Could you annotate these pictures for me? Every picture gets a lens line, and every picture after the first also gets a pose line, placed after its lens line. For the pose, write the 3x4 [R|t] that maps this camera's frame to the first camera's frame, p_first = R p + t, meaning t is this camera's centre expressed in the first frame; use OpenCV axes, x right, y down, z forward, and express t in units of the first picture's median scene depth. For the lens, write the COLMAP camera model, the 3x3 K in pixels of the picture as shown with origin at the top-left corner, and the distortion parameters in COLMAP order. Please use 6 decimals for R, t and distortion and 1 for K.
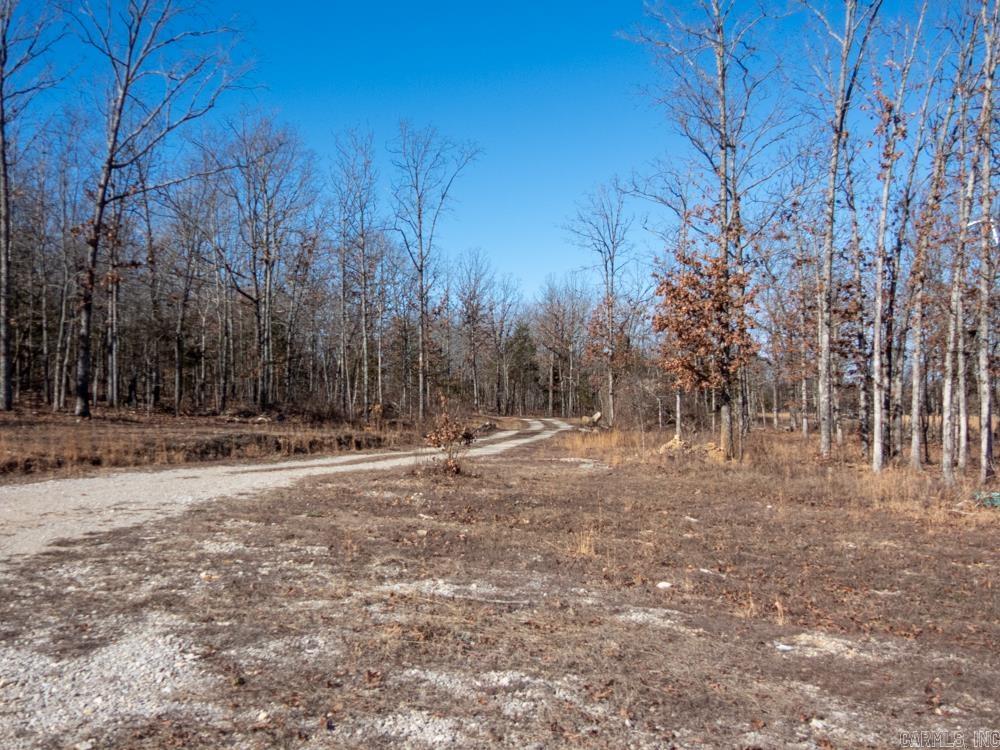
lens RADIAL K [[959.3, 0, 498.2], [0, 959.3, 378.8], [0, 0, 1]] dist [-0.008975, 0.000000]
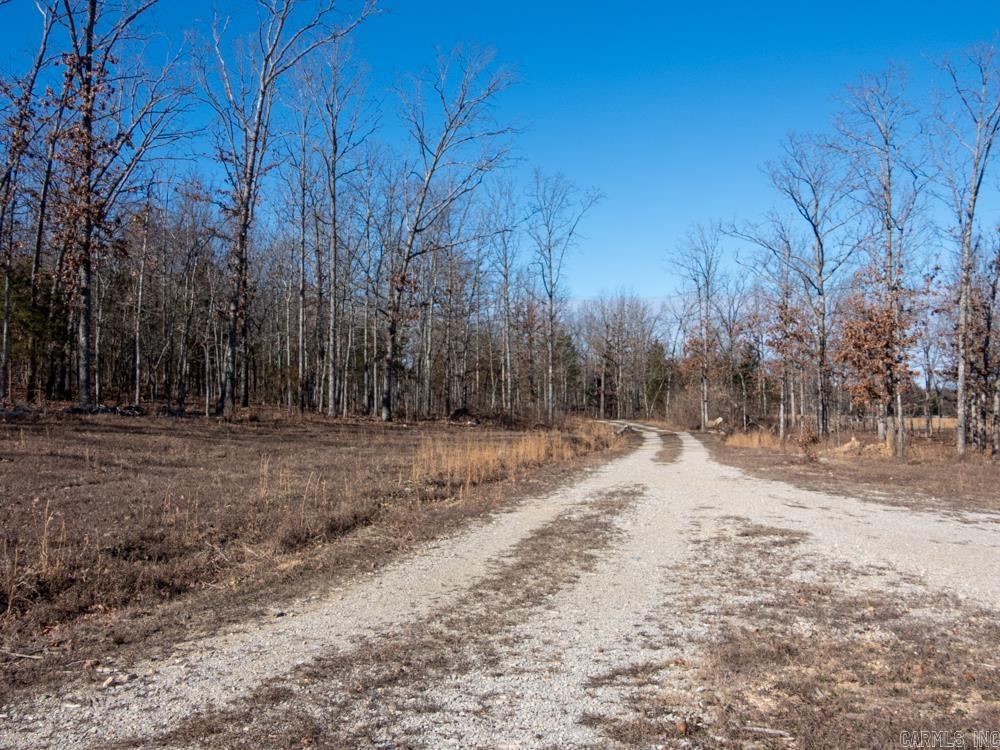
lens RADIAL K [[959.3, 0, 501.7], [0, 959.3, 372.2], [0, 0, 1]] dist [-0.008975, 0.000000]
pose [[0.998993, 0.006077, 0.044447, -0.313872], [-0.005827, 0.999967, -0.005748, -0.019878], [-0.044481, 0.005483, 0.998995, -0.284218]]
